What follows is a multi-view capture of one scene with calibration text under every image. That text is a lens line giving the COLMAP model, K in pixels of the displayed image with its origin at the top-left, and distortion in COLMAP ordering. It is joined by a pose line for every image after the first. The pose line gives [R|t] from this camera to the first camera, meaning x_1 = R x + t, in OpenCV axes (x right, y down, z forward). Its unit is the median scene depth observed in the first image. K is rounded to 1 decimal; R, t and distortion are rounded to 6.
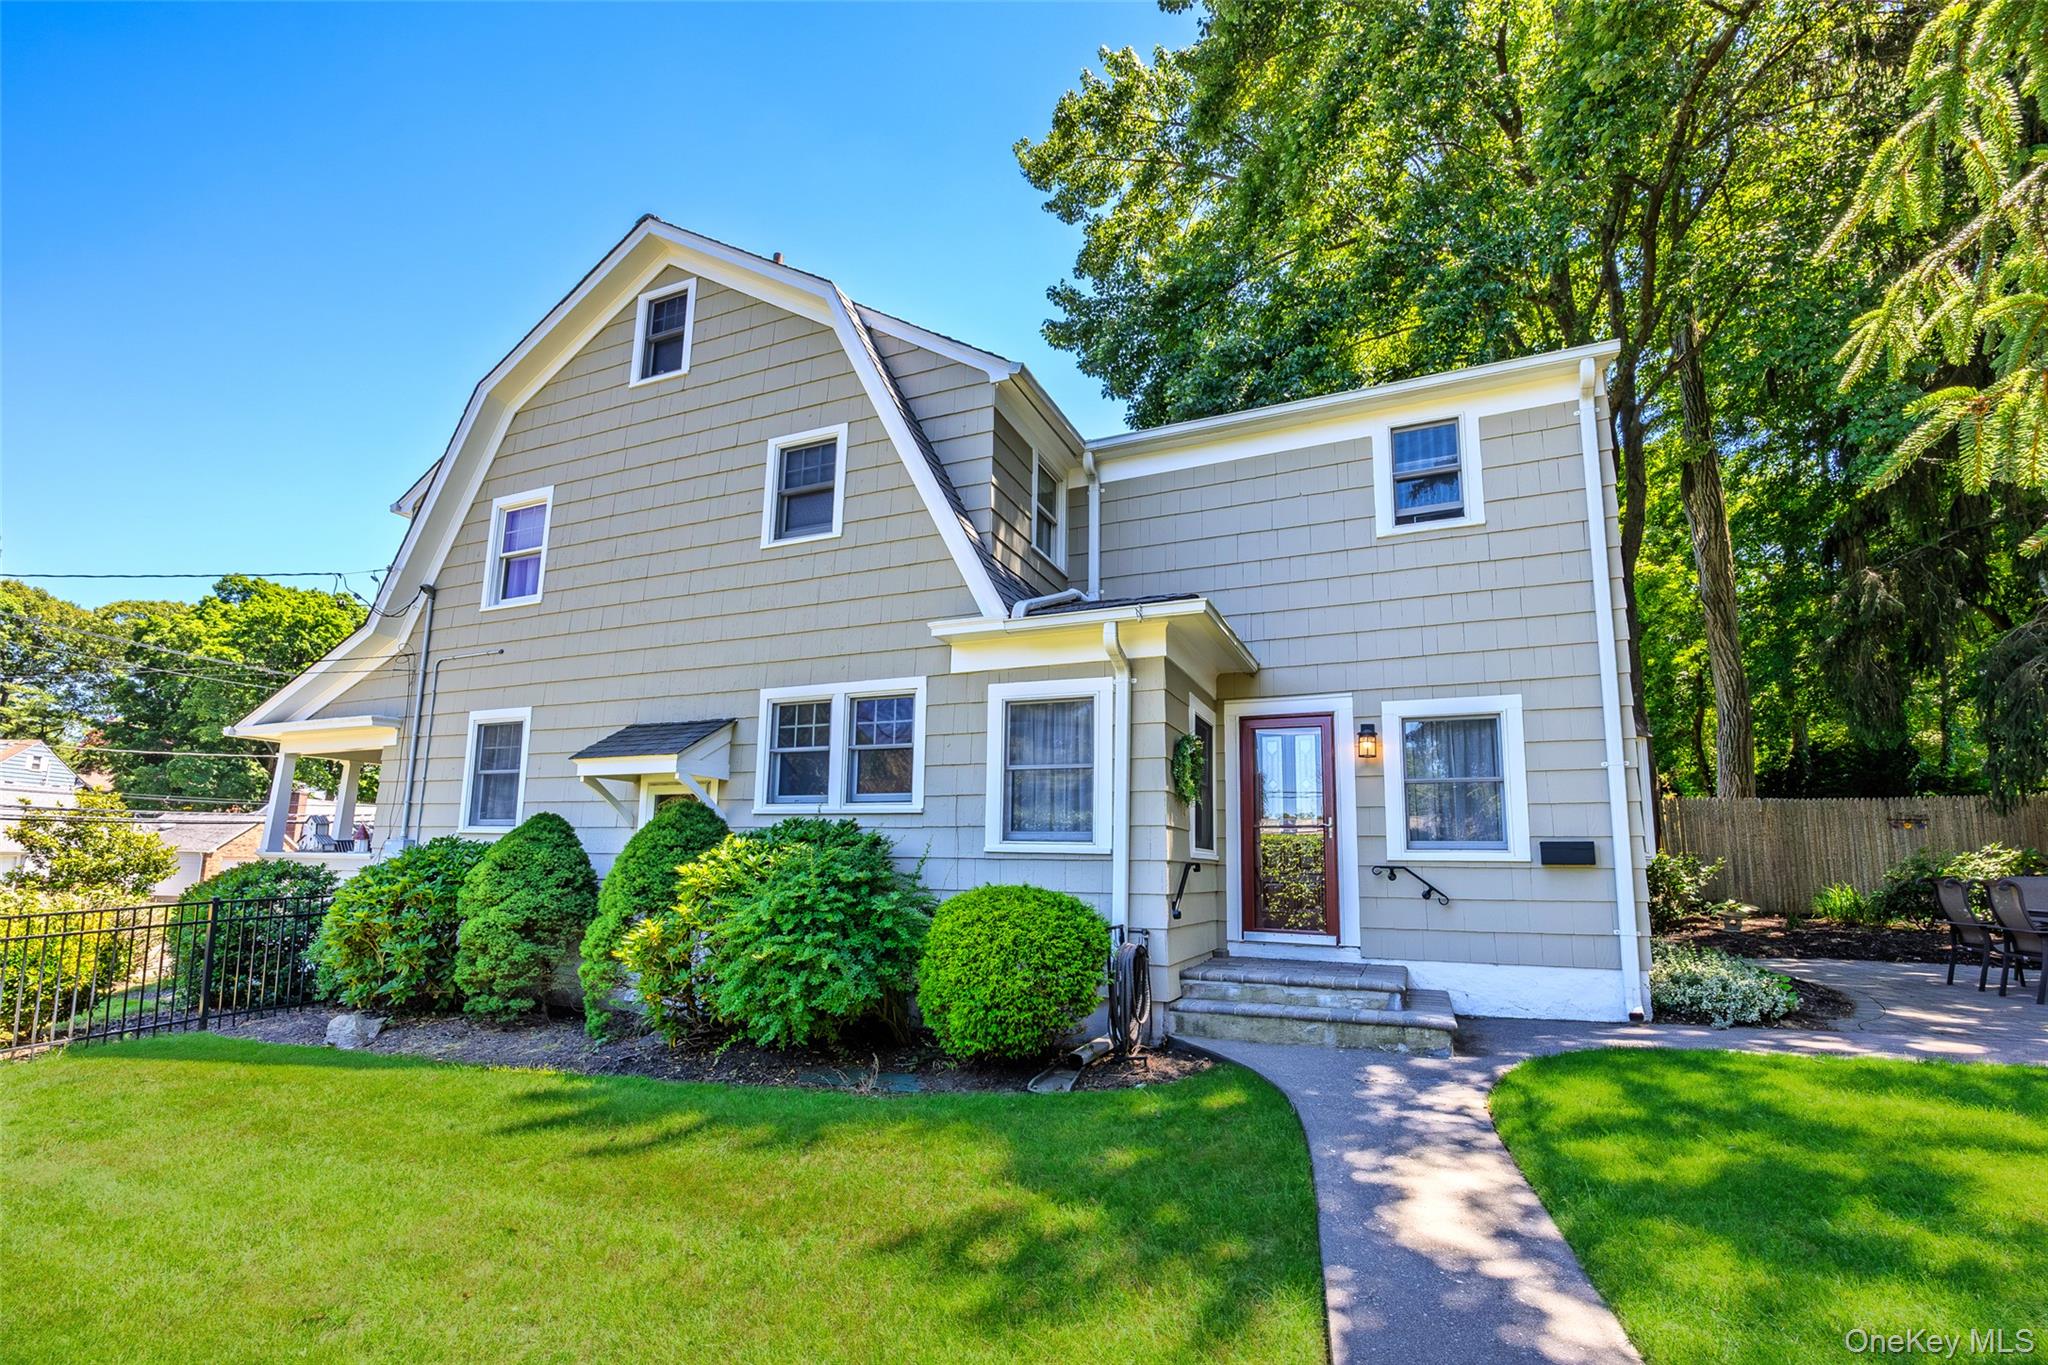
lens RADIAL K [[908.9, 0, 939.0], [0, 908.9, 757.6], [0, 0, 1]] dist [-0.013339, 0.000157]
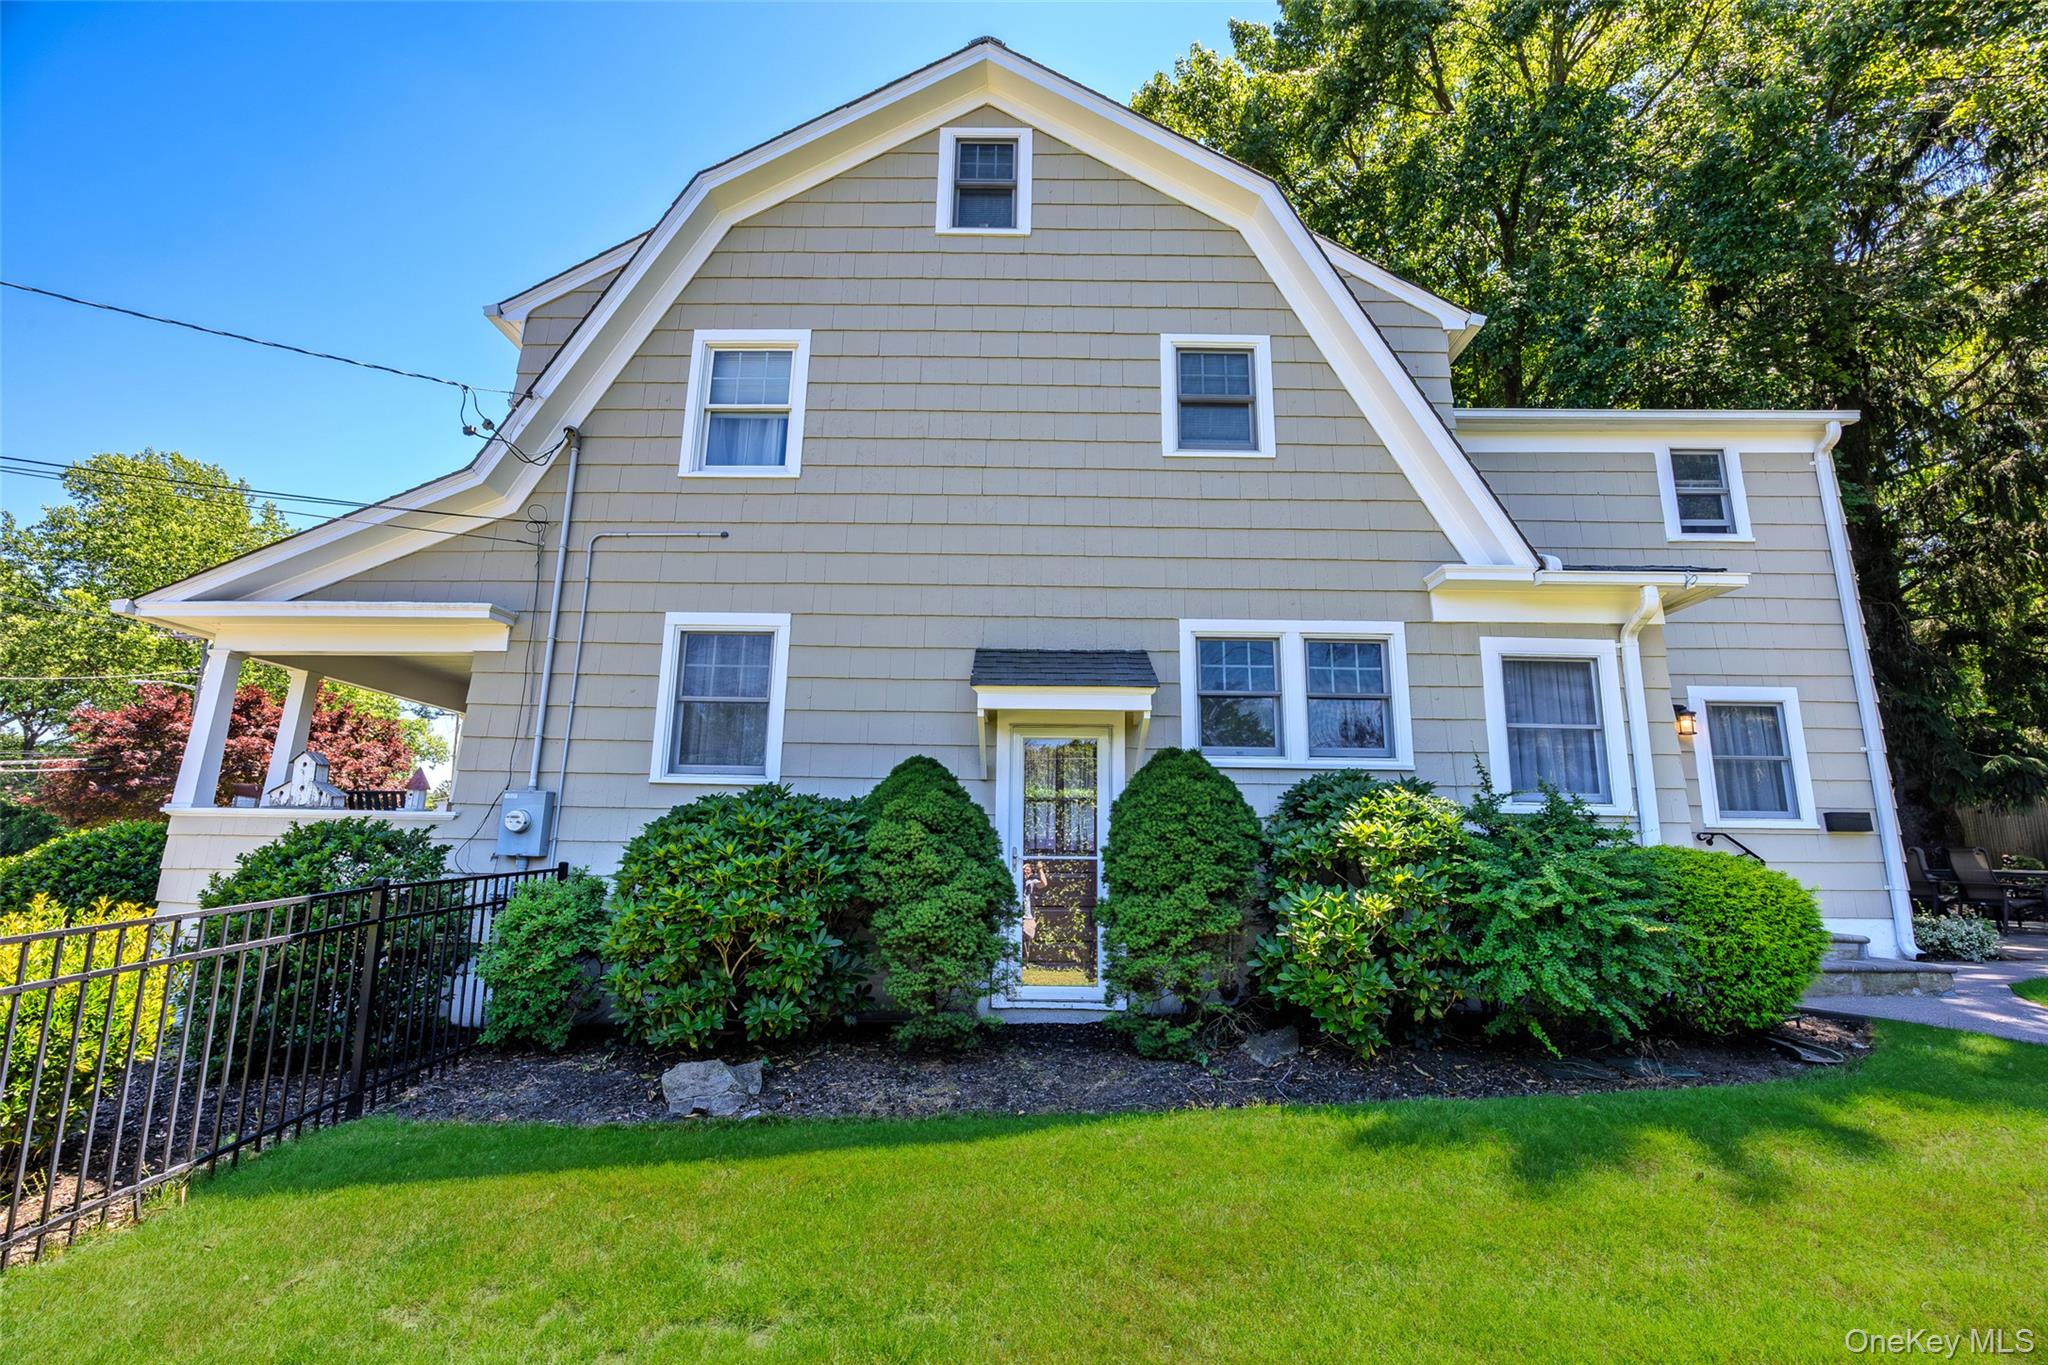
lens RADIAL K [[908.9, 0, 1024.4], [0, 908.9, 688.4], [0, 0, 1]] dist [-0.013339, 0.000157]
pose [[0.911856, 0.071223, 0.404283, -0.680949], [-0.048606, 0.996639, -0.065948, 0.052748], [-0.407621, 0.040484, 0.912253, 0.300876]]
